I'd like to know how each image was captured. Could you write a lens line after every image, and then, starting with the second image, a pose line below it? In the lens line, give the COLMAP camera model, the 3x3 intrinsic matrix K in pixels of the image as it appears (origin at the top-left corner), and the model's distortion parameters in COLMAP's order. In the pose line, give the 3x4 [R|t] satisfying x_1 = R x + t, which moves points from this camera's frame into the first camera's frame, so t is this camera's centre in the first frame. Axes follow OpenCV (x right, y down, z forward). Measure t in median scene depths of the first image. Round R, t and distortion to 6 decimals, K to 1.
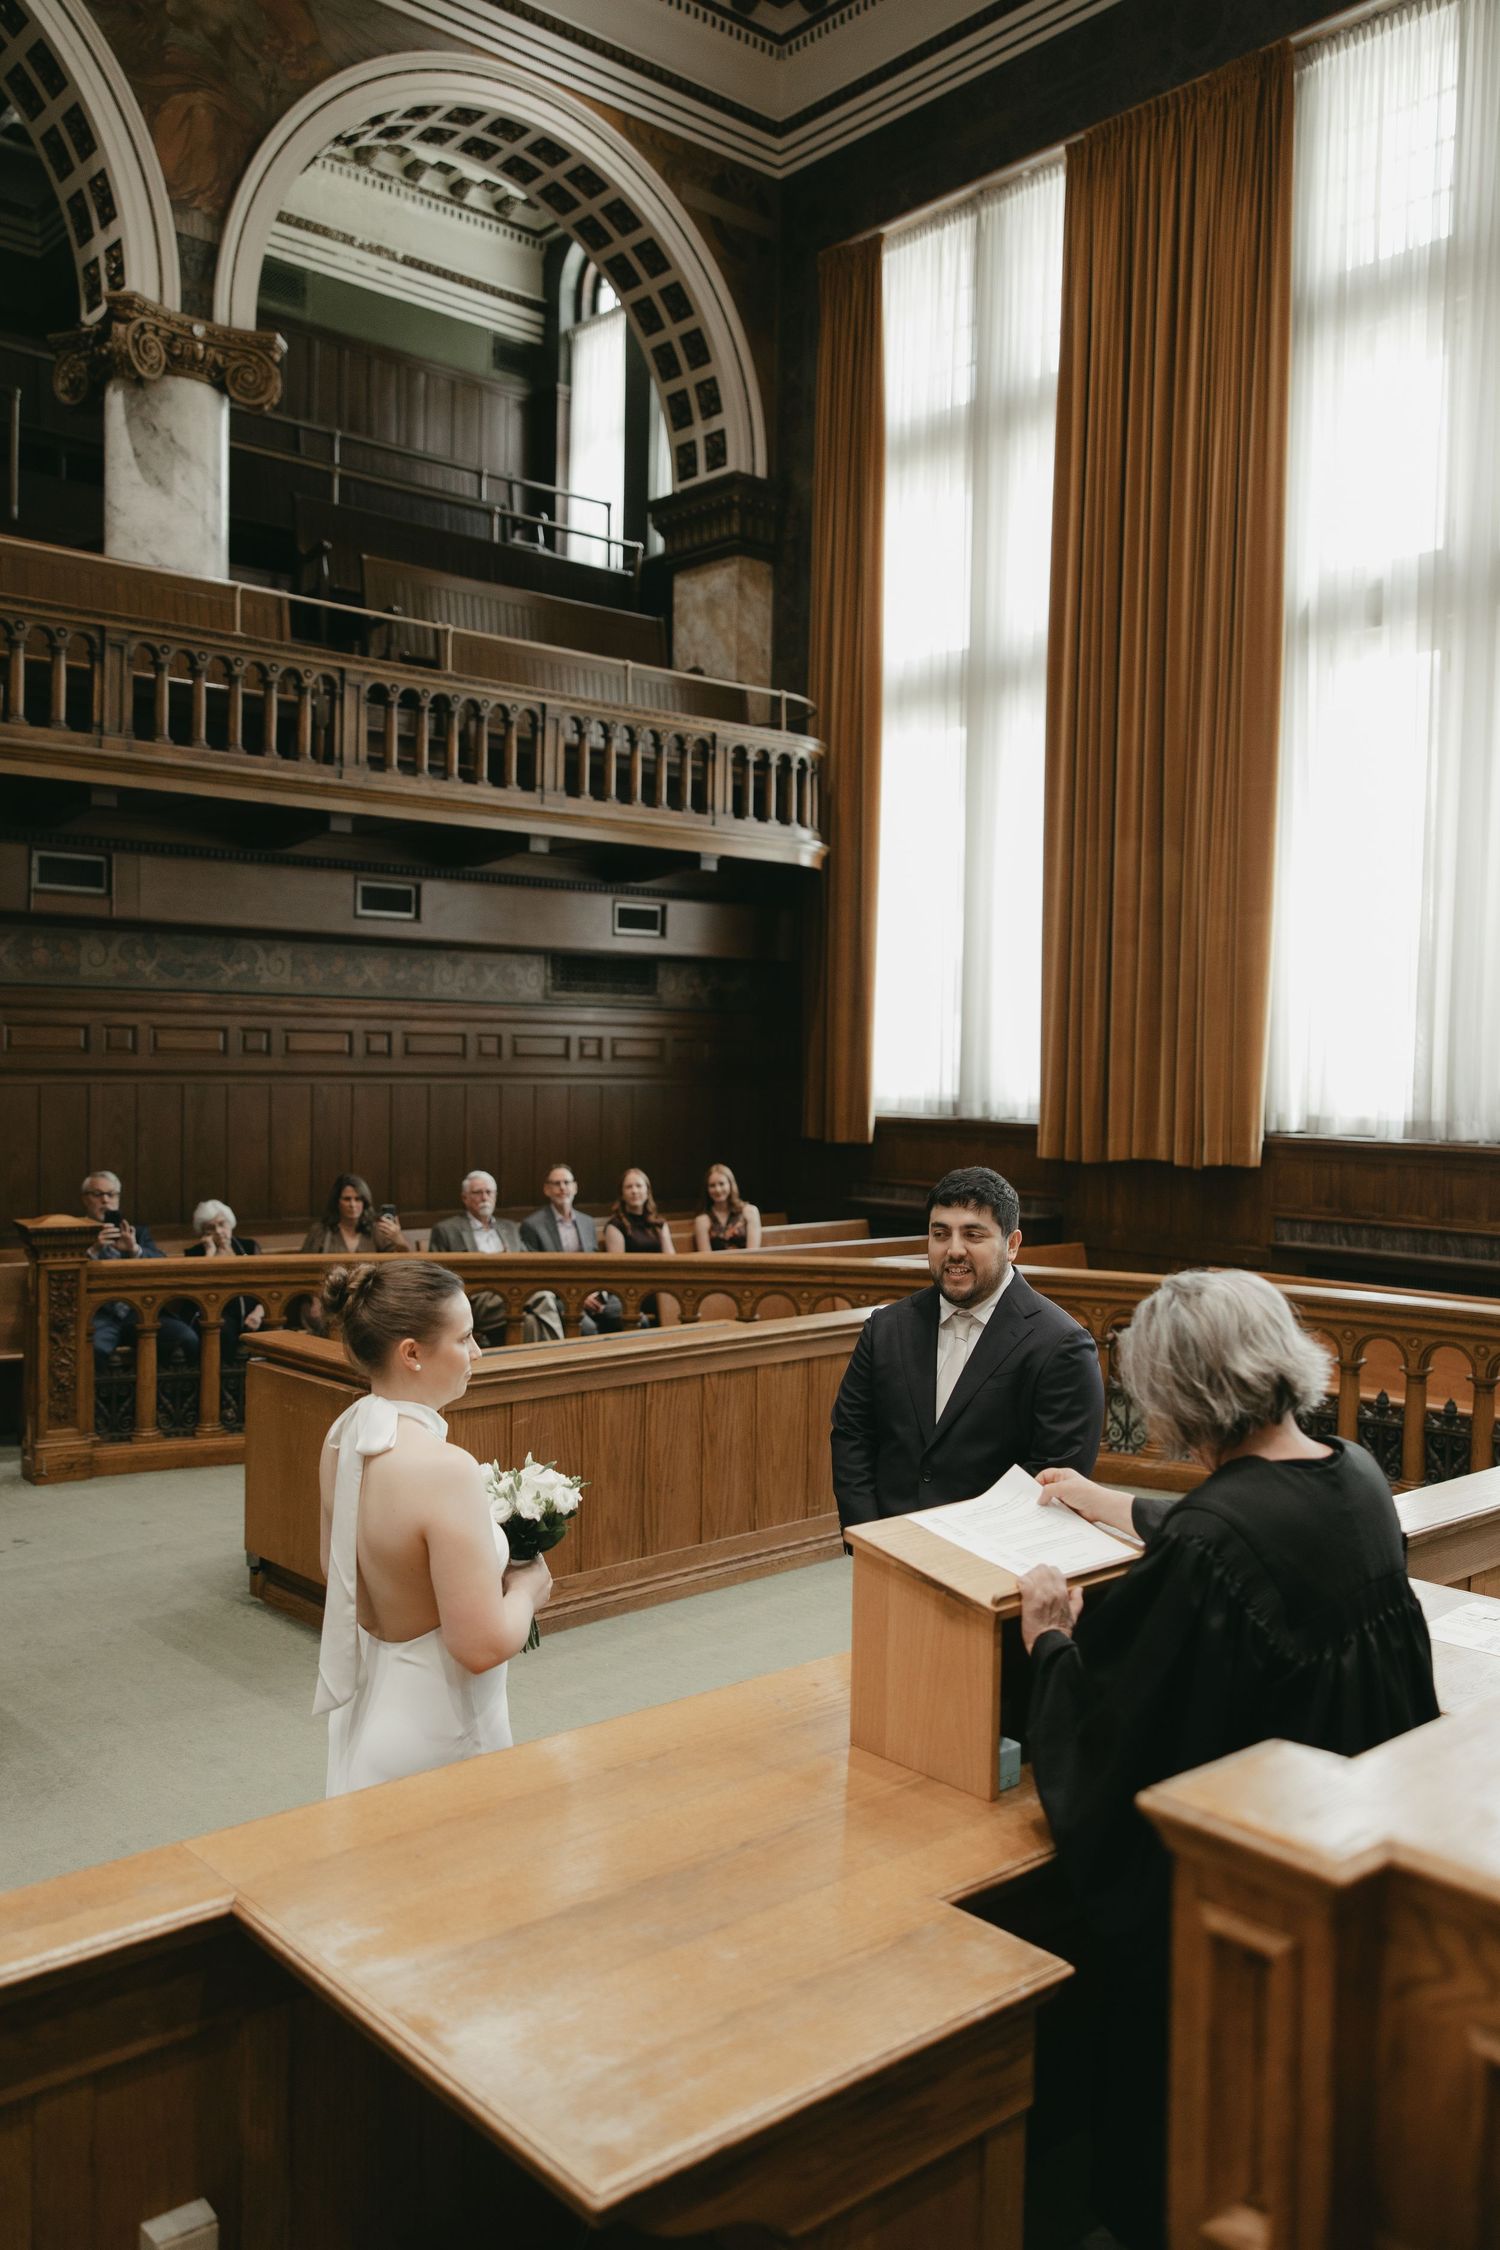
lens RADIAL K [[1796.9, 0, 748.8], [0, 1796.9, 1116.5], [0, 0, 1]] dist [0.001144, 0.004757]
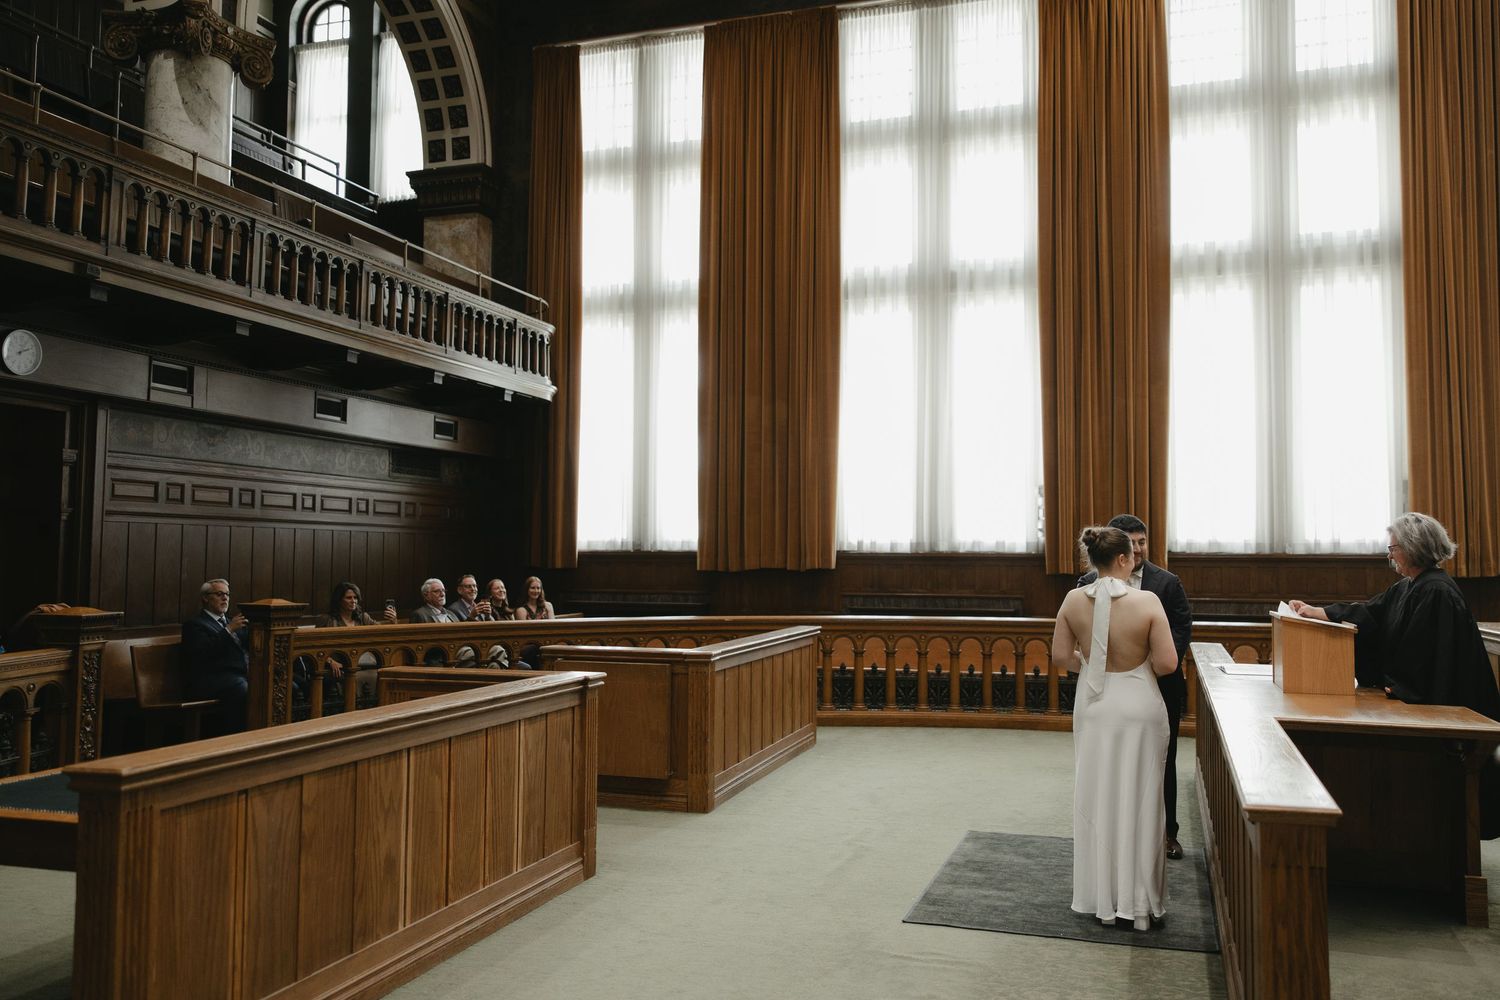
lens RADIAL K [[1205.9, 0, 748.3], [0, 1205.9, 483.4], [0, 0, 1]] dist [-0.000672, 0.001128]
pose [[0.866599, 0.019469, 0.498626, -0.394726], [0.025894, 0.996138, -0.083897, 0.038686], [-0.498333, 0.085616, 0.862748, -0.061496]]
